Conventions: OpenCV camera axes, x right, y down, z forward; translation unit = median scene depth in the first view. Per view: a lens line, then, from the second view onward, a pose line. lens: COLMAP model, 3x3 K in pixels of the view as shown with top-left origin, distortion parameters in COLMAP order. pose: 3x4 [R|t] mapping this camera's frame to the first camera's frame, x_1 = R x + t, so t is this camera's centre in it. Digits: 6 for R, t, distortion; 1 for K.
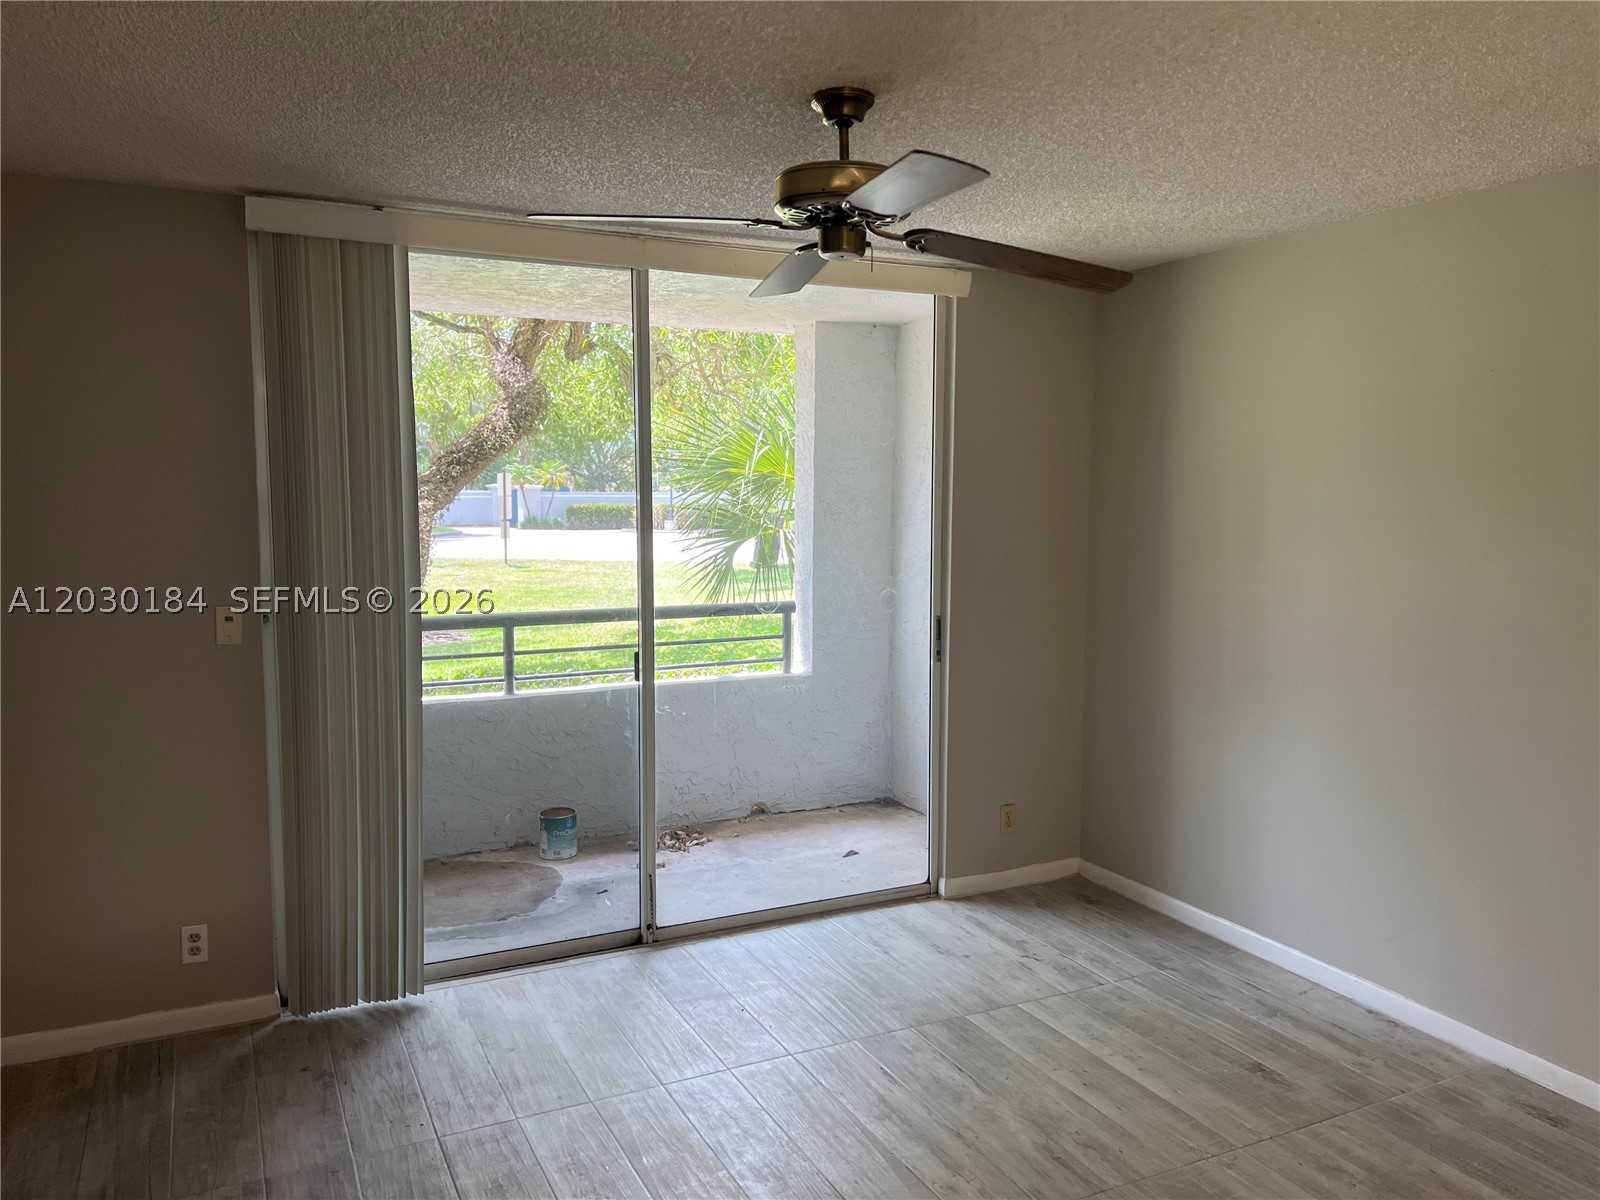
lens RADIAL K [[1202.9, 0, 804.2], [0, 1202.9, 604.6], [0, 0, 1]] dist [0.023304, -0.044405]
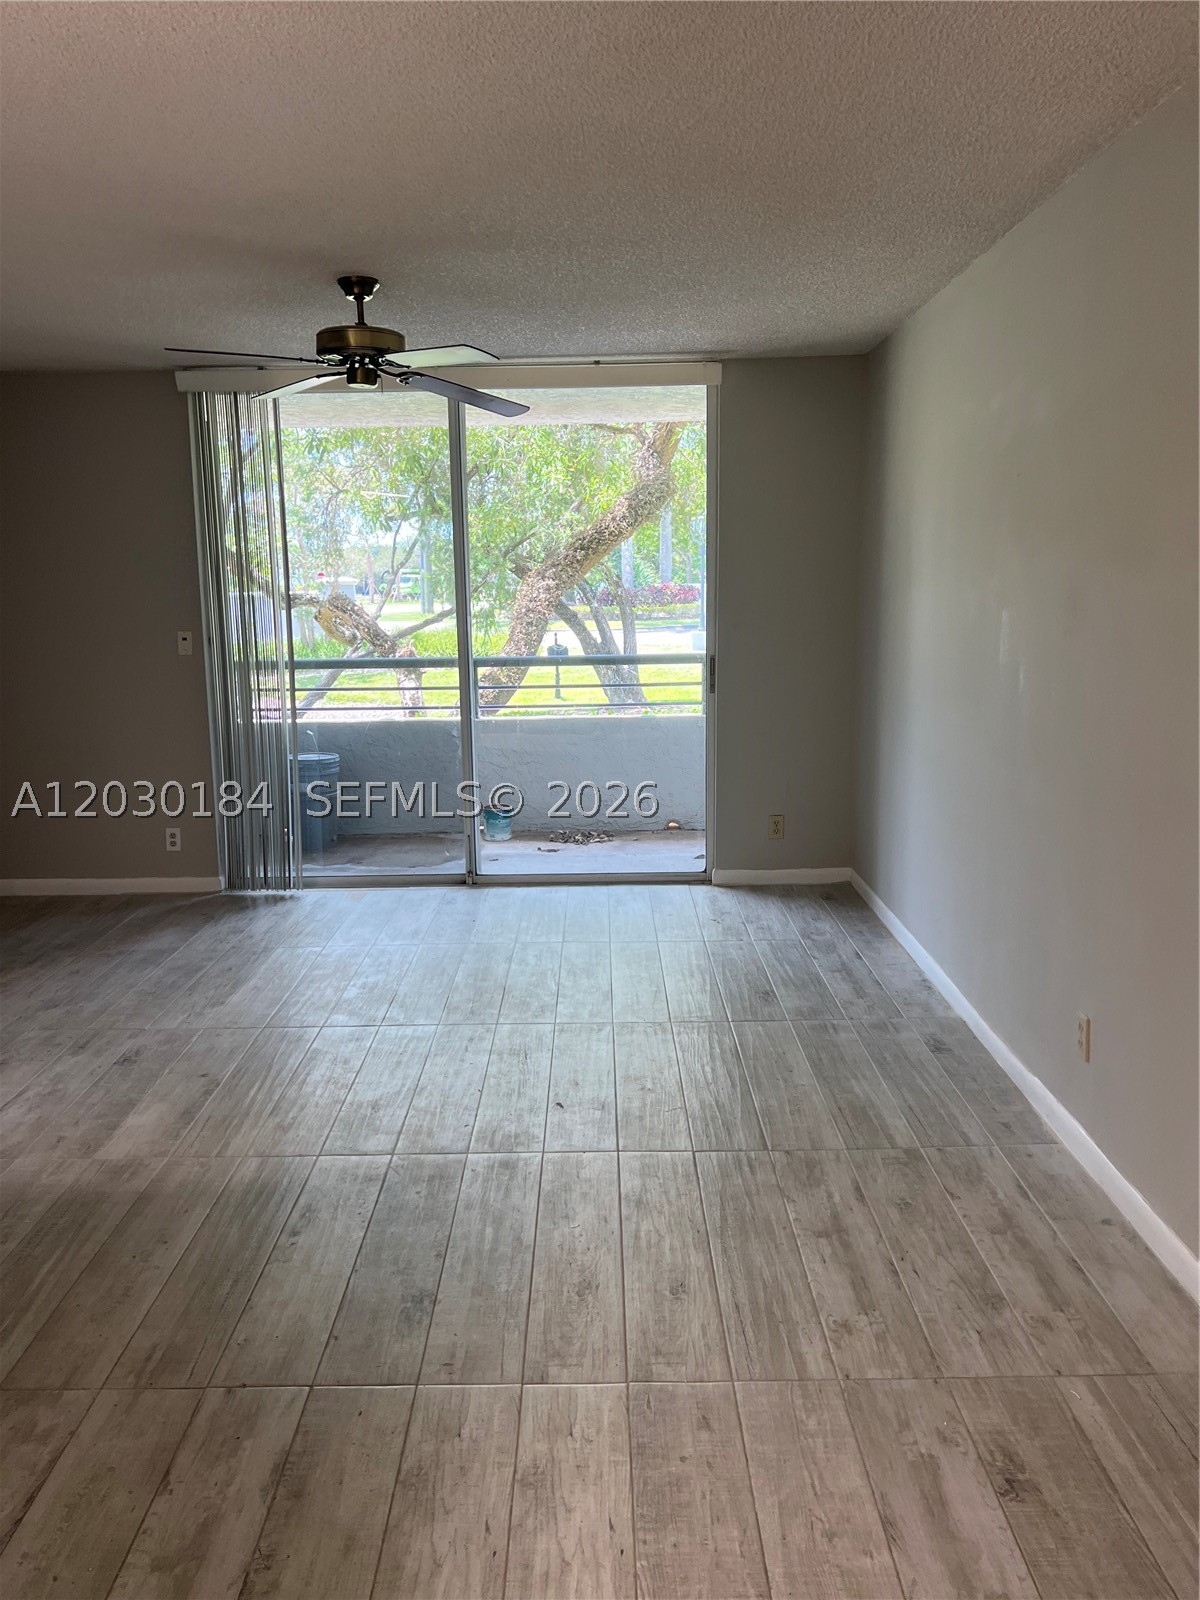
lens RADIAL K [[1202.9, 0, 593.3], [0, 1202.9, 796.7], [0, 0, 1]] dist [0.023304, -0.044405]
pose [[0.893005, 0.061484, -0.445827, 0.673005], [-0.026061, 0.996026, 0.085162, 0.064040], [0.449291, -0.064431, 0.891059, -0.181619]]
